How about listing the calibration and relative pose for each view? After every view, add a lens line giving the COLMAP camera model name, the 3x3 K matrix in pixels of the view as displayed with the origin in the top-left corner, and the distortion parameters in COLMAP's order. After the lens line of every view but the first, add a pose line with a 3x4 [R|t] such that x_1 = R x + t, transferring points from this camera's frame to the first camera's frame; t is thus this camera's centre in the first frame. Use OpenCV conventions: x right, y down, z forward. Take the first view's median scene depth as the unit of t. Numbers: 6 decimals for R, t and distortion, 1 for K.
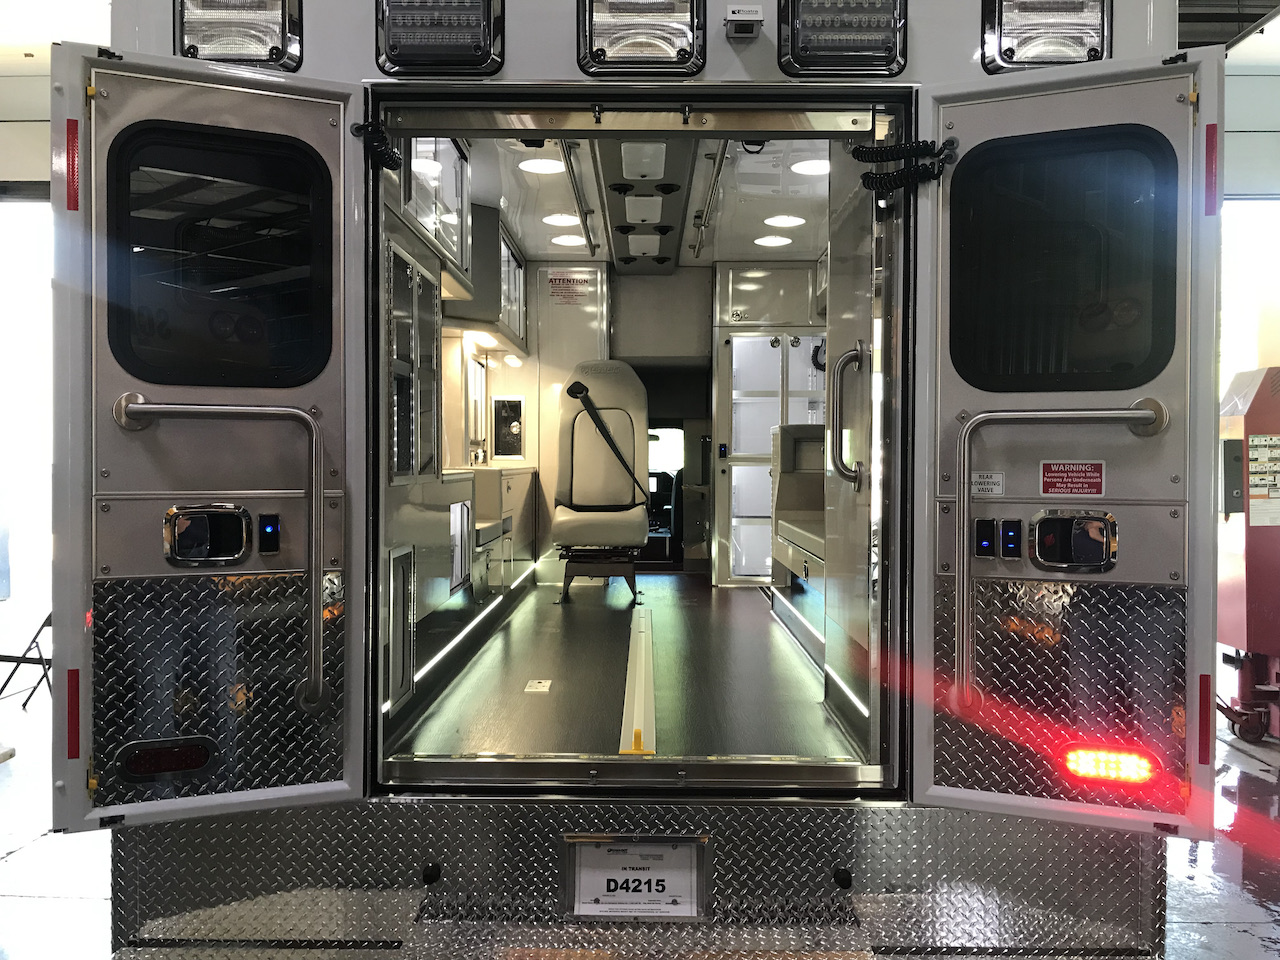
lens RADIAL K [[1048.0, 0, 640.0], [0, 1048.0, 480.0], [0, 0, 1]] dist [0.089268, -0.126029]
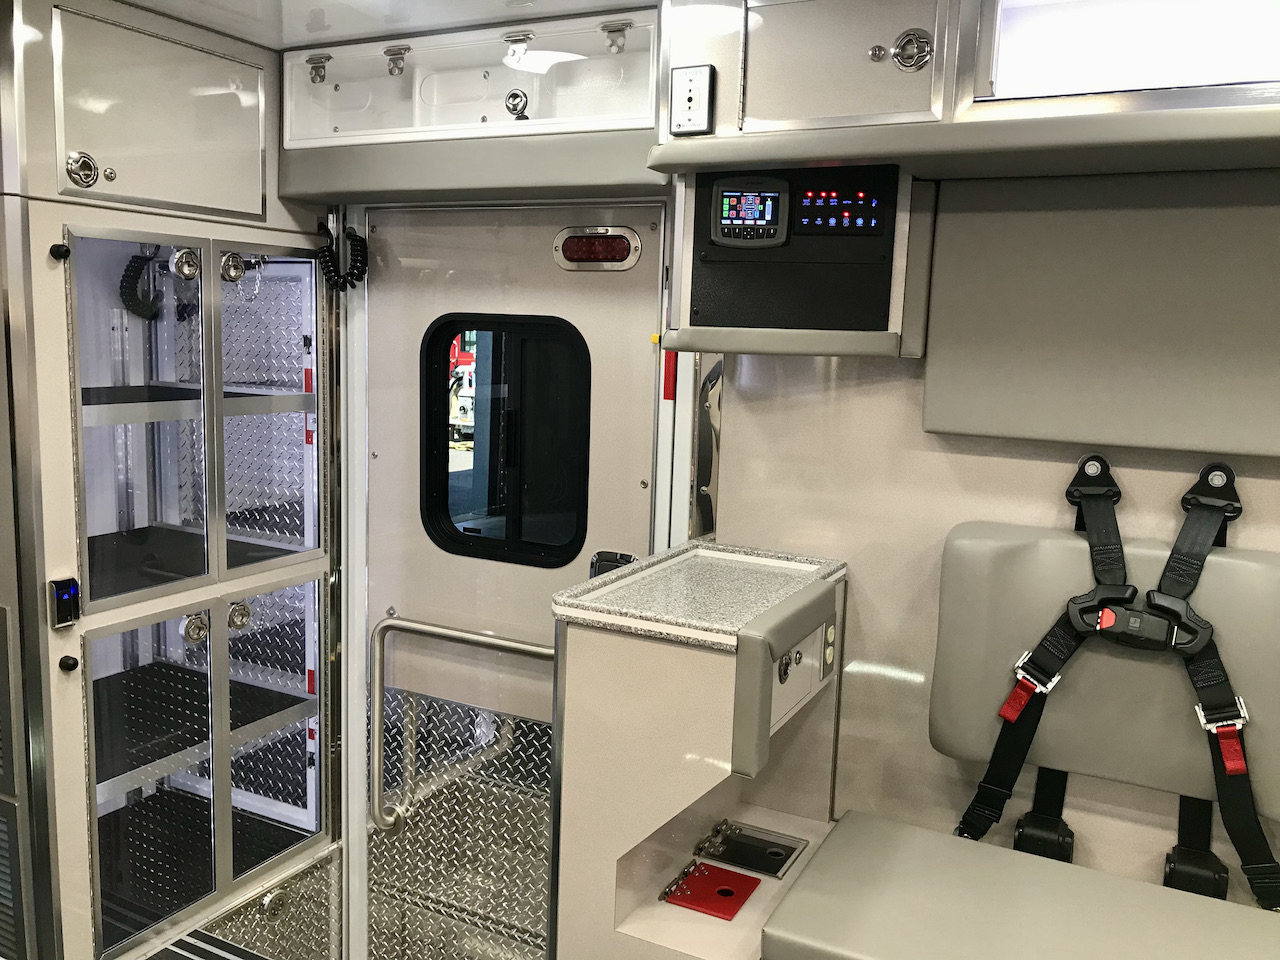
lens RADIAL K [[1048.0, 0, 640.0], [0, 1048.0, 480.0], [0, 0, 1]] dist [0.089268, -0.126029]
pose [[0.447416, -0.108832, 0.887679, -0.127722], [-0.014693, 0.991539, 0.128972, -0.111766], [-0.894205, -0.070747, 0.442031, 0.732291]]
